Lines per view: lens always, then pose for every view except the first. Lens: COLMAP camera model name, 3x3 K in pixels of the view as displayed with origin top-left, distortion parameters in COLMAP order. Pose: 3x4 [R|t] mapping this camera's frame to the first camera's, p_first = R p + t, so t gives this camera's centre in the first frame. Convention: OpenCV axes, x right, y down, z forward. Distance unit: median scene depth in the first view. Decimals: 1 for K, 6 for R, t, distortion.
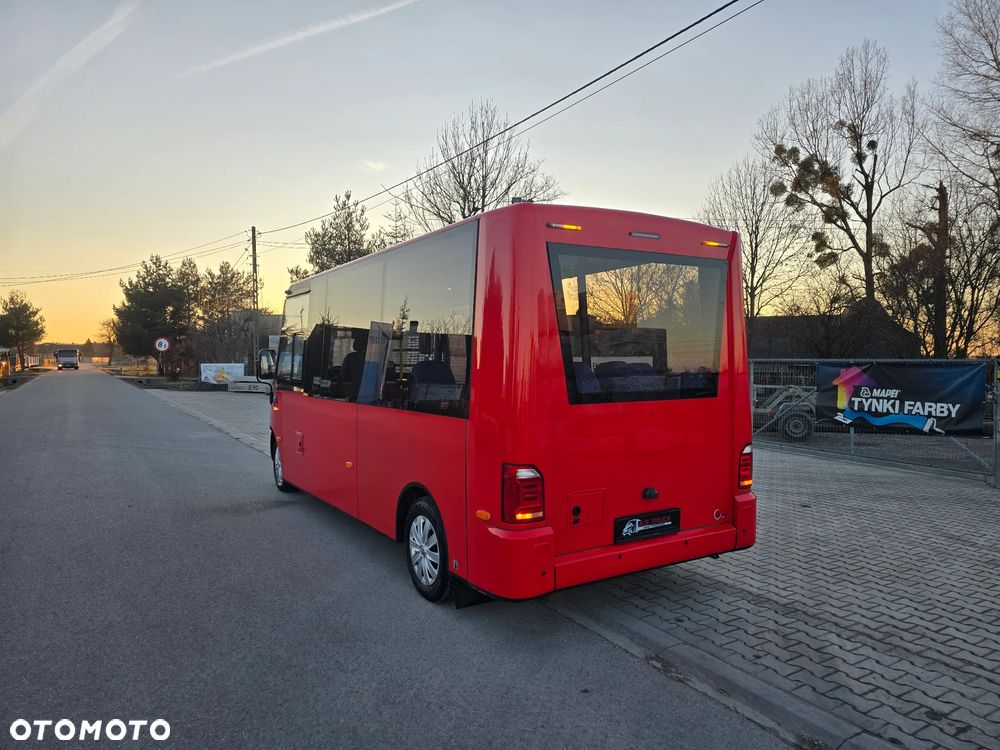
lens RADIAL K [[665.9, 0, 501.3], [0, 665.9, 366.3], [0, 0, 1]] dist [0.061957, -0.052155]
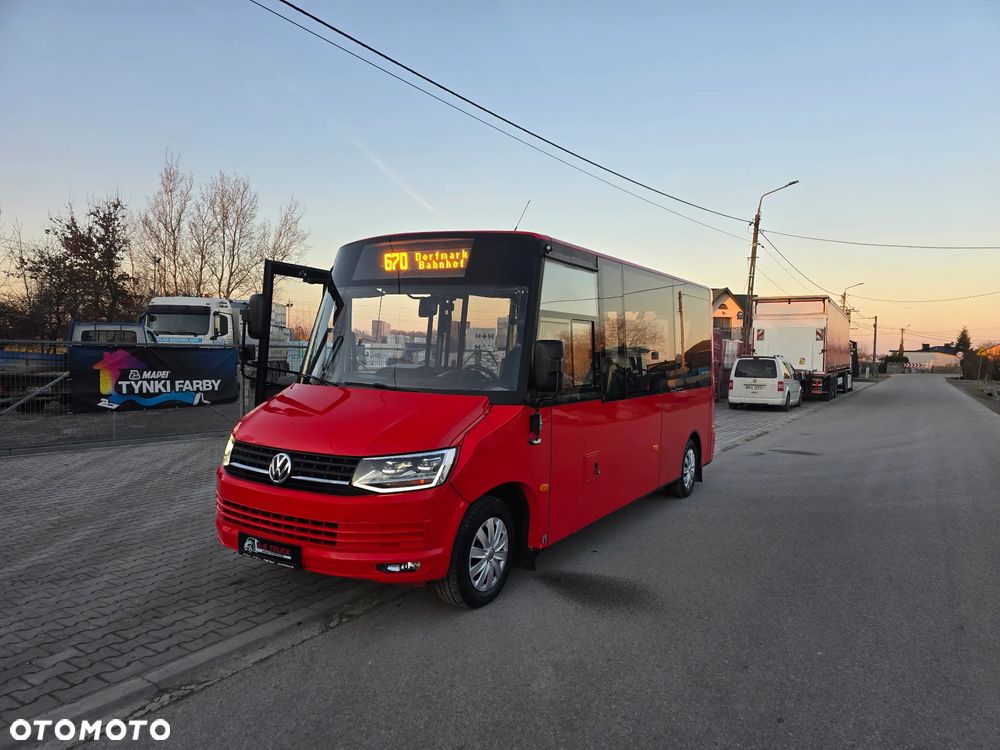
lens RADIAL K [[665.9, 0, 516.0], [0, 665.9, 380.0], [0, 0, 1]] dist [0.061957, -0.052155]
pose [[-0.453537, -0.052512, 0.889689, -1.289383], [-0.015316, 0.998575, 0.051130, -0.030738], [-0.891106, 0.009563, -0.453694, 1.949338]]
